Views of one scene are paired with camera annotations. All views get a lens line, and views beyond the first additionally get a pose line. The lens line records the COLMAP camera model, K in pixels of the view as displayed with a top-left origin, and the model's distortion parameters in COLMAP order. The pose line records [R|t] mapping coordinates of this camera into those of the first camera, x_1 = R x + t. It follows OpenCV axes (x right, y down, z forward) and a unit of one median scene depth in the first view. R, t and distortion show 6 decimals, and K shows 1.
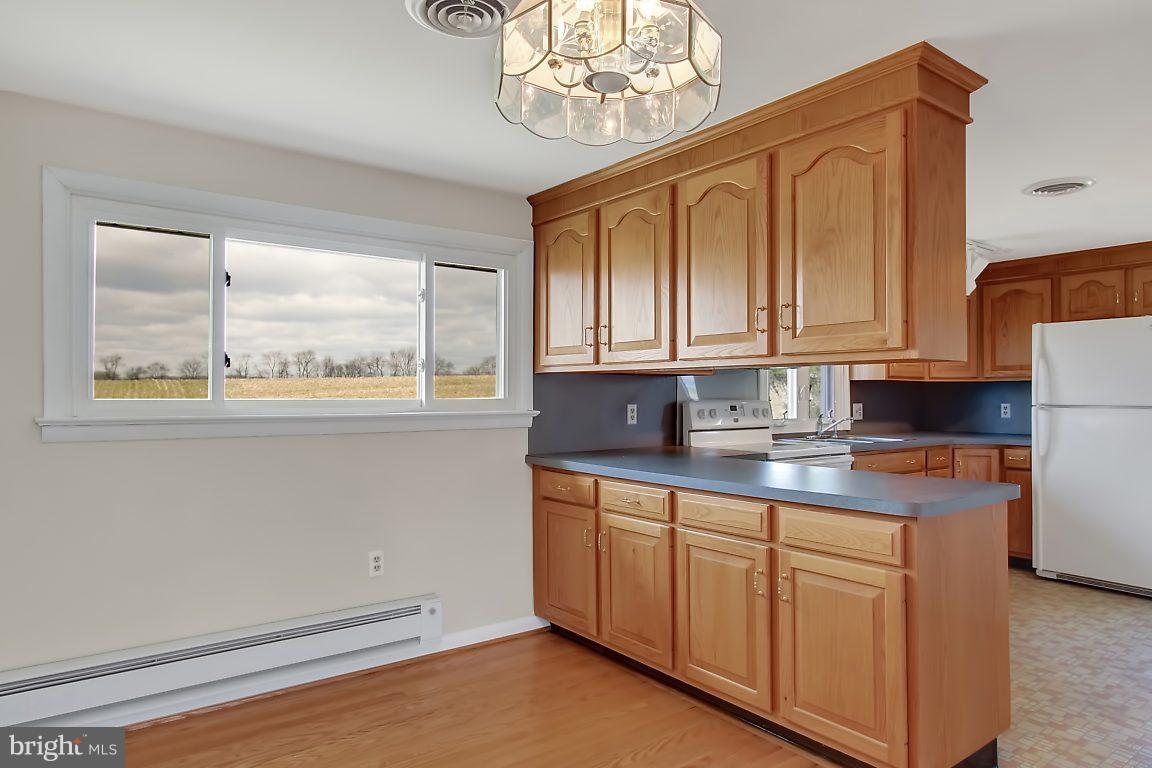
lens RADIAL K [[718.8, 0, 569.2], [0, 718.8, 381.3], [0, 0, 1]] dist [0.002947, 0.004554]
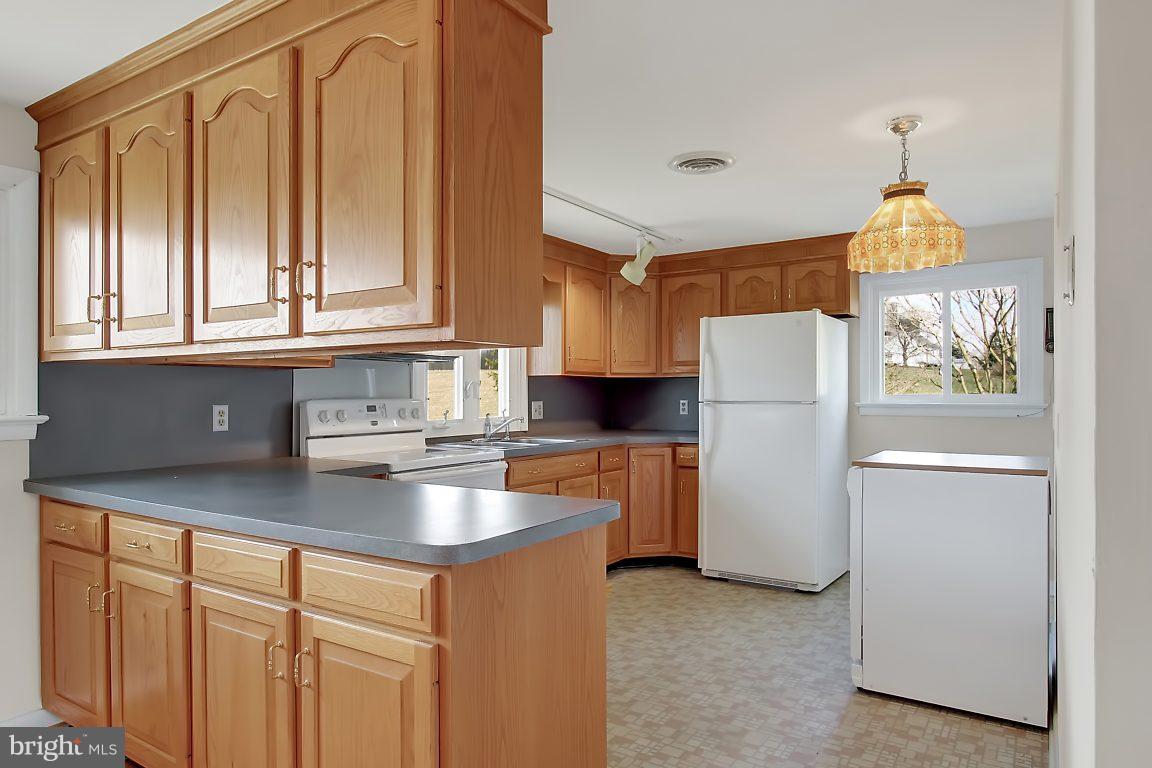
lens RADIAL K [[739.6, 0, 574.2], [0, 739.6, 396.2], [0, 0, 1]] dist [-0.002035, 0.000302]
pose [[0.942742, -0.005489, 0.333477, 0.175284], [-0.002759, 0.999702, 0.024253, 0.002535], [-0.333511, -0.023784, 0.942446, 0.135153]]
